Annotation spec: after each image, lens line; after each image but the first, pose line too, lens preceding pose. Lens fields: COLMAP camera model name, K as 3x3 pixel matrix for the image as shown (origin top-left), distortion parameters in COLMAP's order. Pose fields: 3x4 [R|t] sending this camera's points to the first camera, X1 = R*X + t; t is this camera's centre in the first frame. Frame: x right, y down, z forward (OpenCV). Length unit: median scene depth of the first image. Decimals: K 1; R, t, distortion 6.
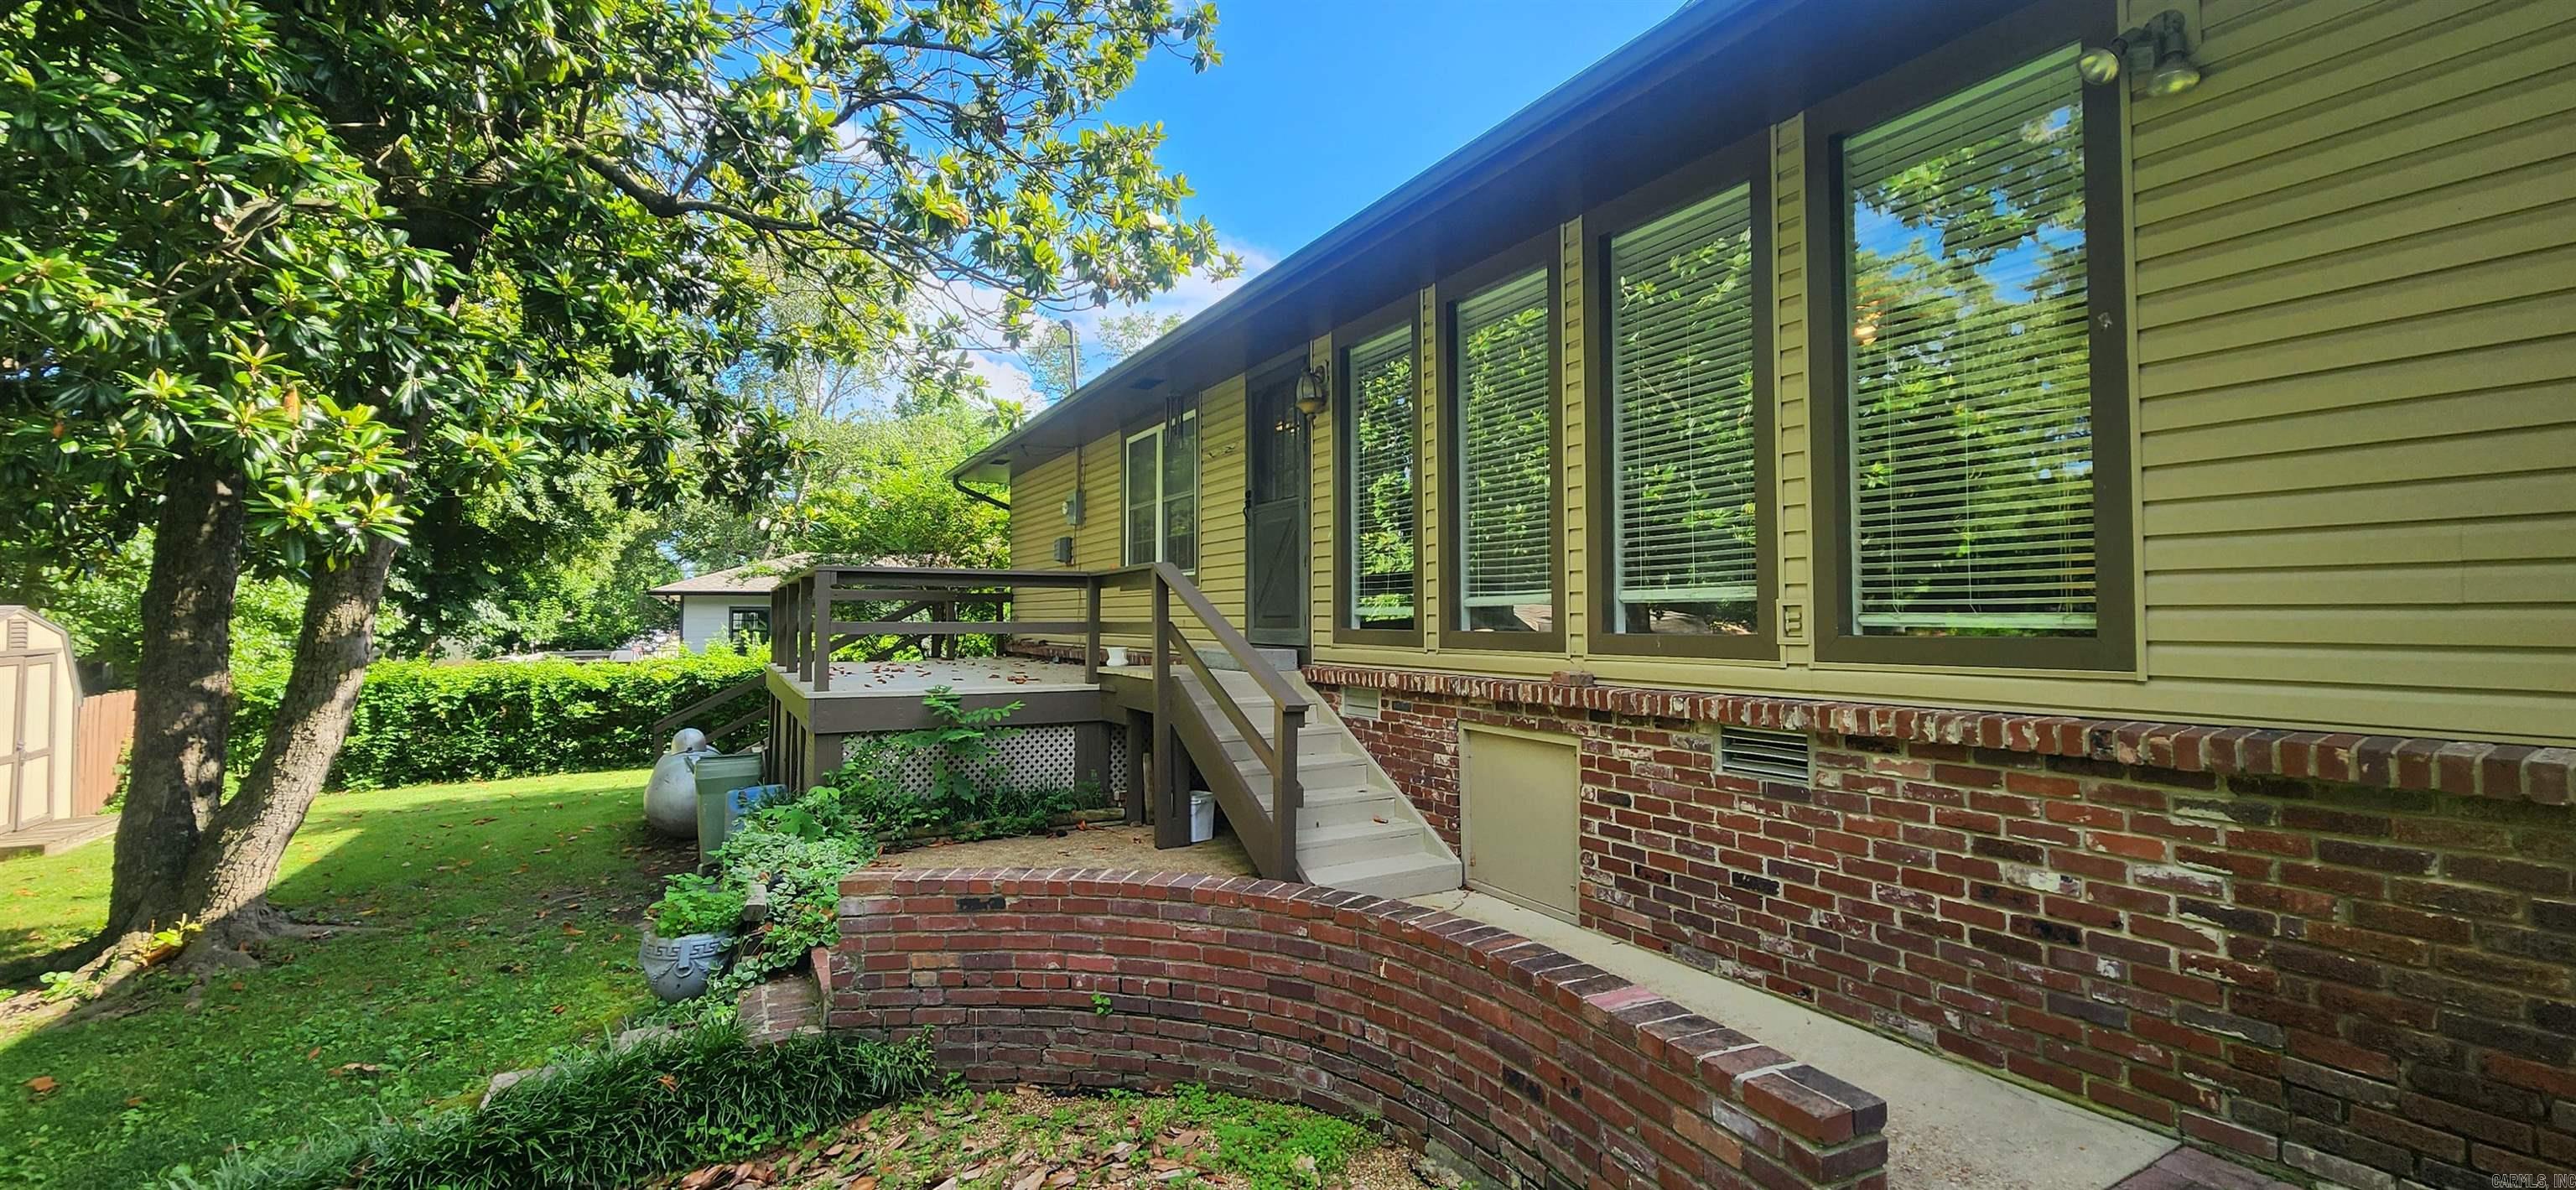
lens RADIAL K [[1044.6, 0, 1288.0], [0, 1044.6, 595.0], [0, 0, 1]] dist [-0.000192, -0.000123]
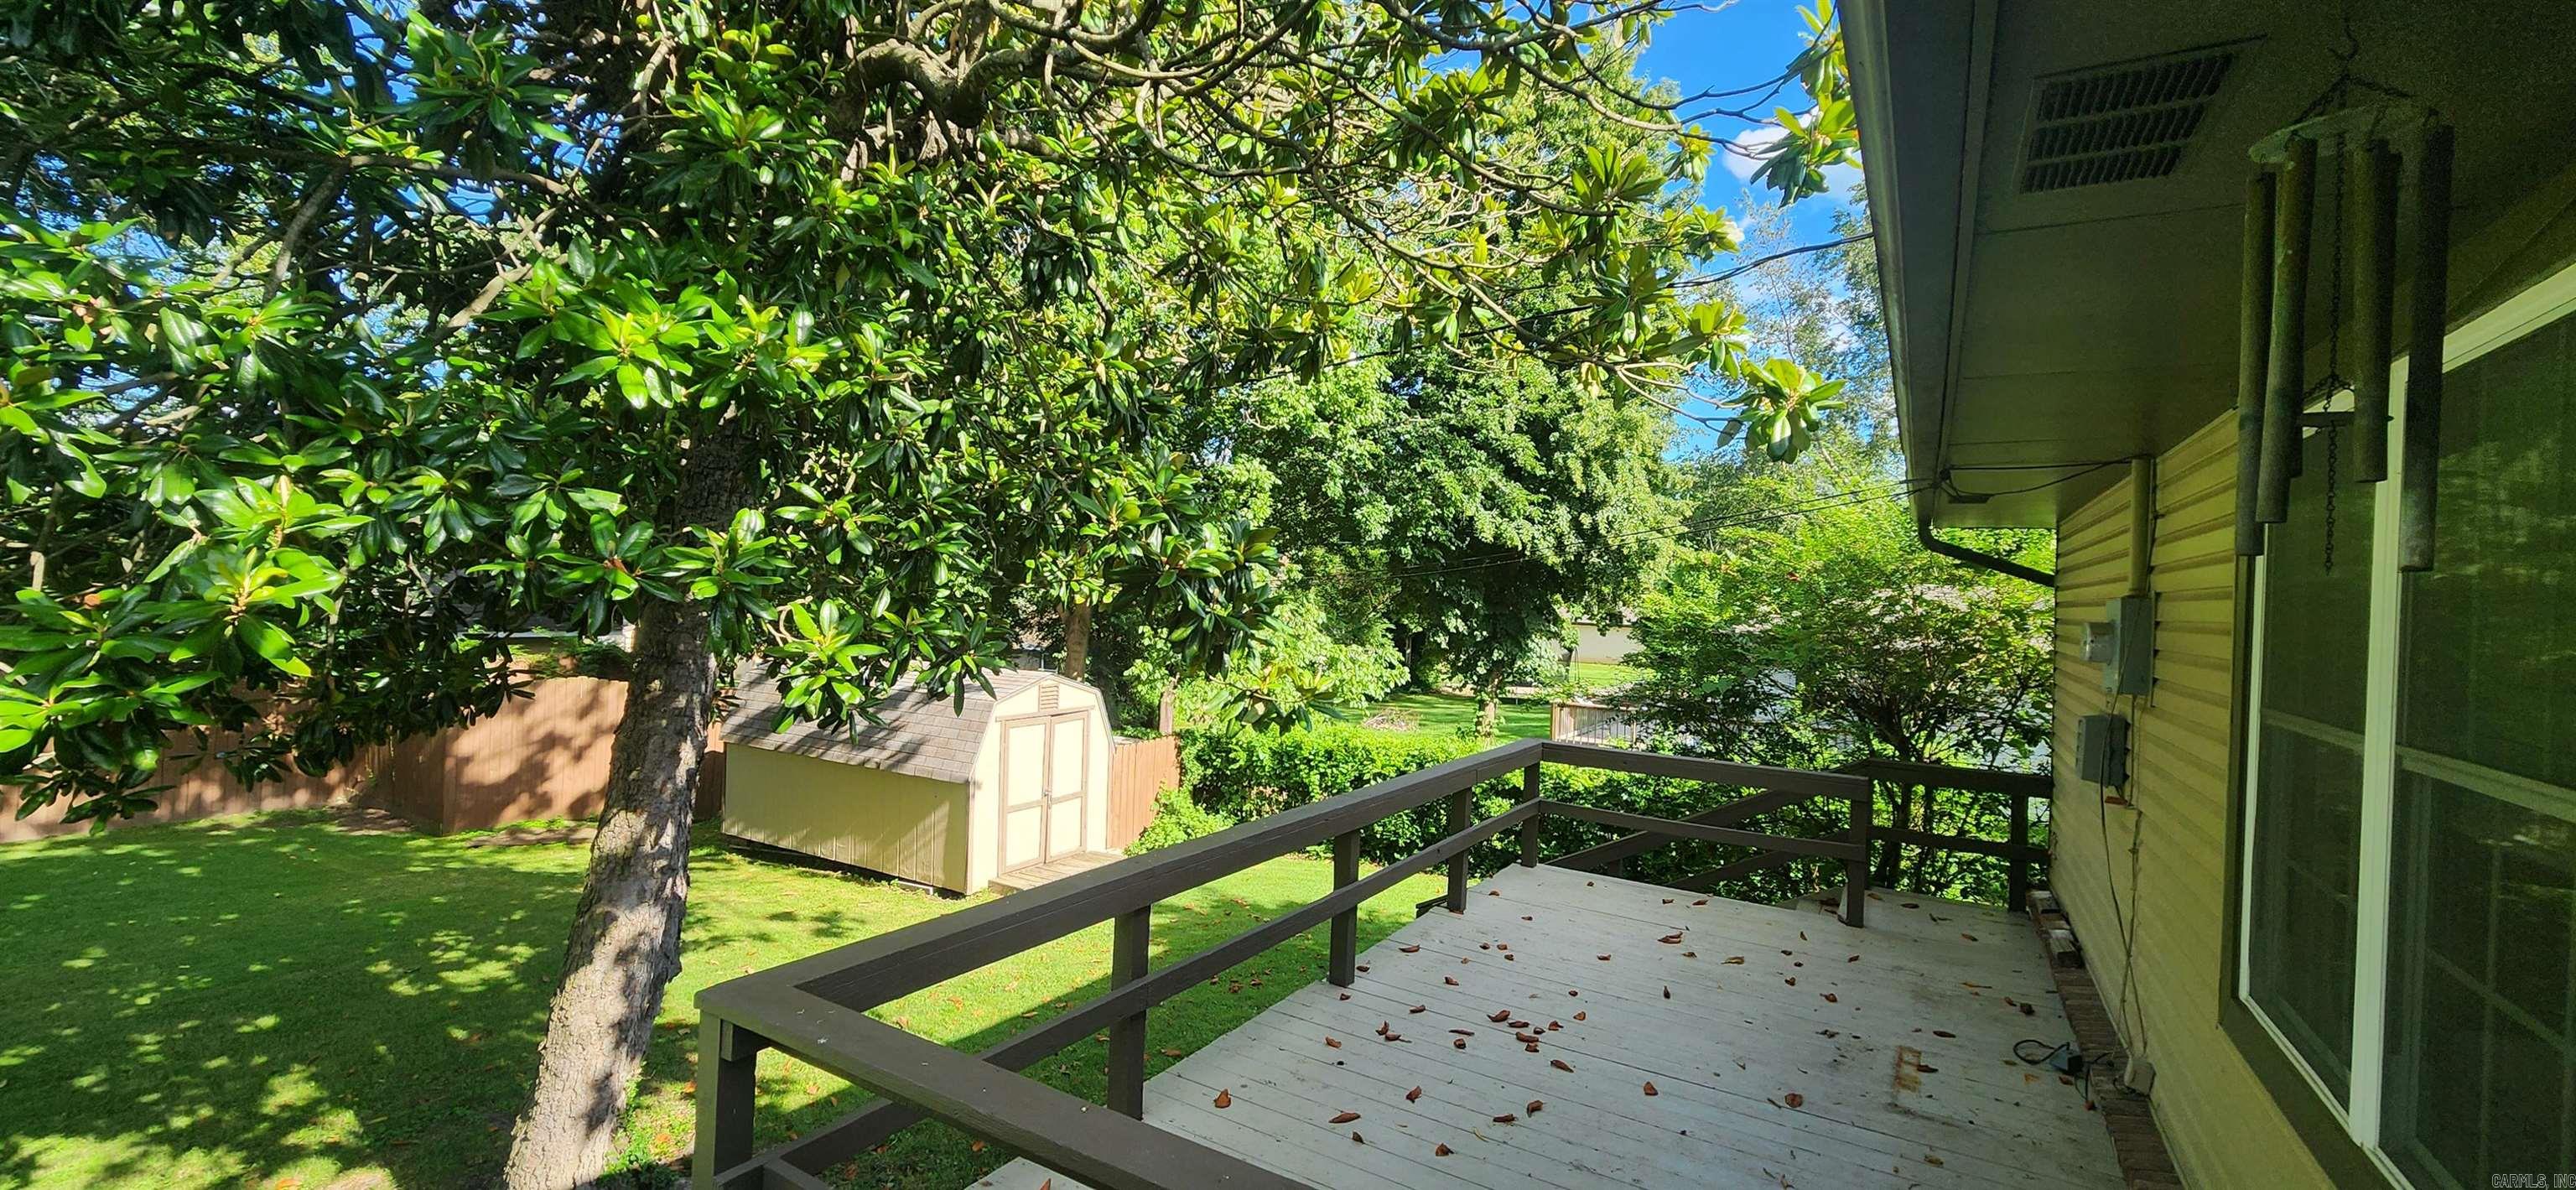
lens RADIAL K [[1028.3, 0, 1288.0], [0, 1028.3, 595.0], [0, 0, 1]] dist [0.000878, 0.000024]
pose [[0.495765, 0.022758, -0.868159, -0.056111], [-0.019402, 0.999697, 0.015126, -0.079898], [0.868240, 0.009345, 0.496056, 0.513226]]
